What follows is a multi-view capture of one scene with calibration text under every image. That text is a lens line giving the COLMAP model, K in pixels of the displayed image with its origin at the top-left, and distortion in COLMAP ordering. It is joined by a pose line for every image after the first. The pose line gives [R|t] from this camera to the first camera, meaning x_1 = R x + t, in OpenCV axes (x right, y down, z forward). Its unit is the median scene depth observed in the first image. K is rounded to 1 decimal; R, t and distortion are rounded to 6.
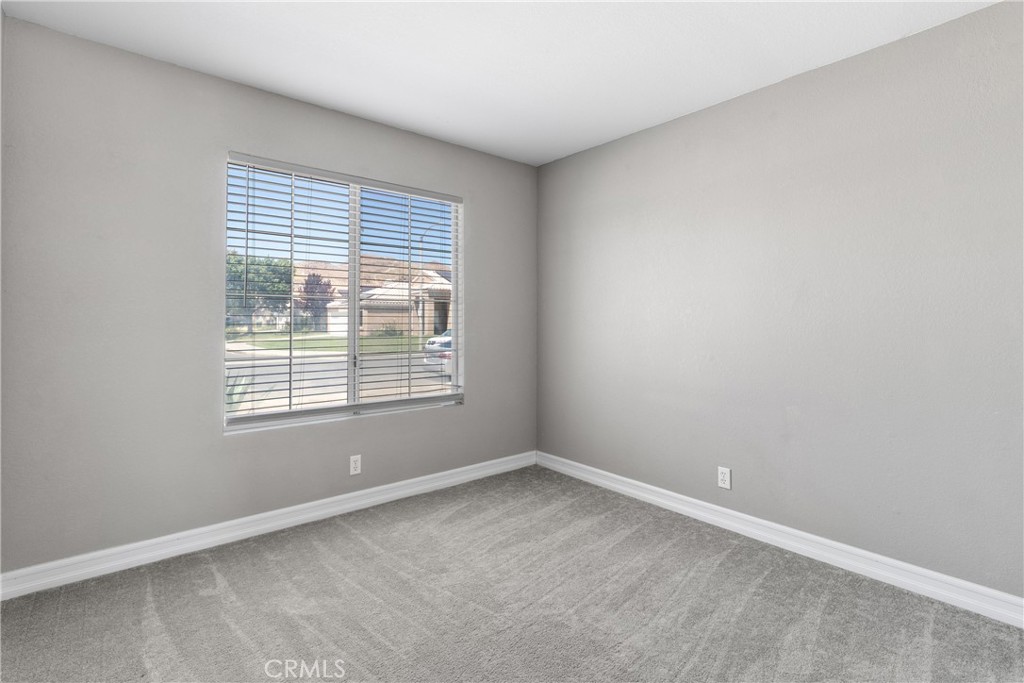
lens RADIAL K [[483.3, 0, 513.1], [0, 483.3, 337.0], [0, 0, 1]] dist [0.002235, -0.000487]
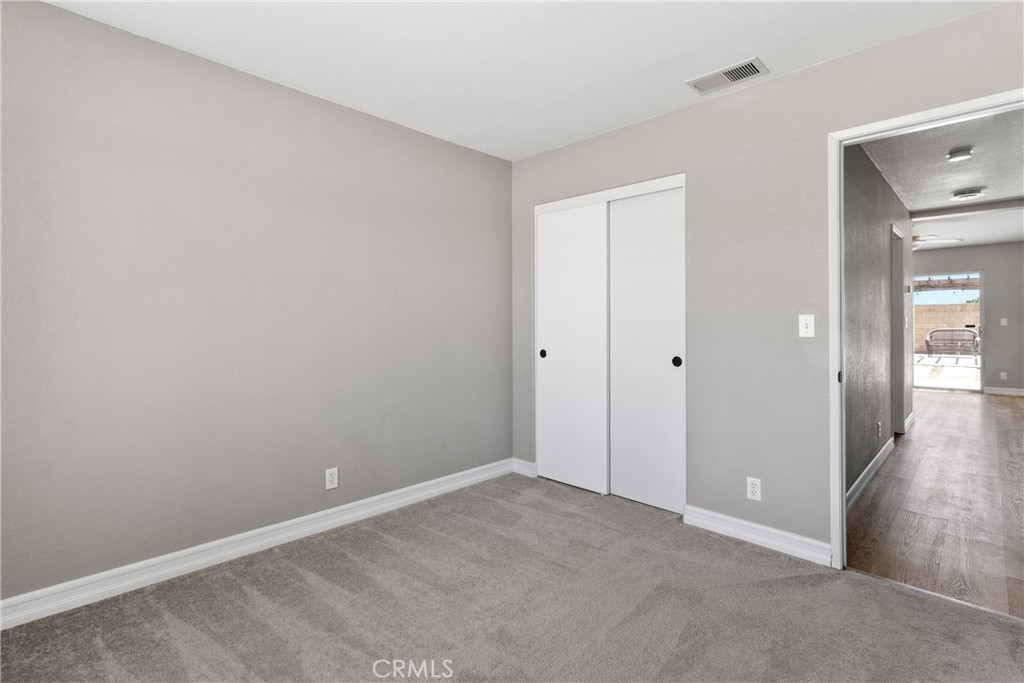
lens RADIAL K [[483.3, 0, 513.2], [0, 483.3, 333.8], [0, 0, 1]] dist [0.002235, -0.000487]
pose [[-0.113045, -0.015560, 0.993468, -0.598566], [0.025352, 0.999507, 0.018539, -0.016497], [-0.993266, 0.027282, -0.112595, 0.735456]]
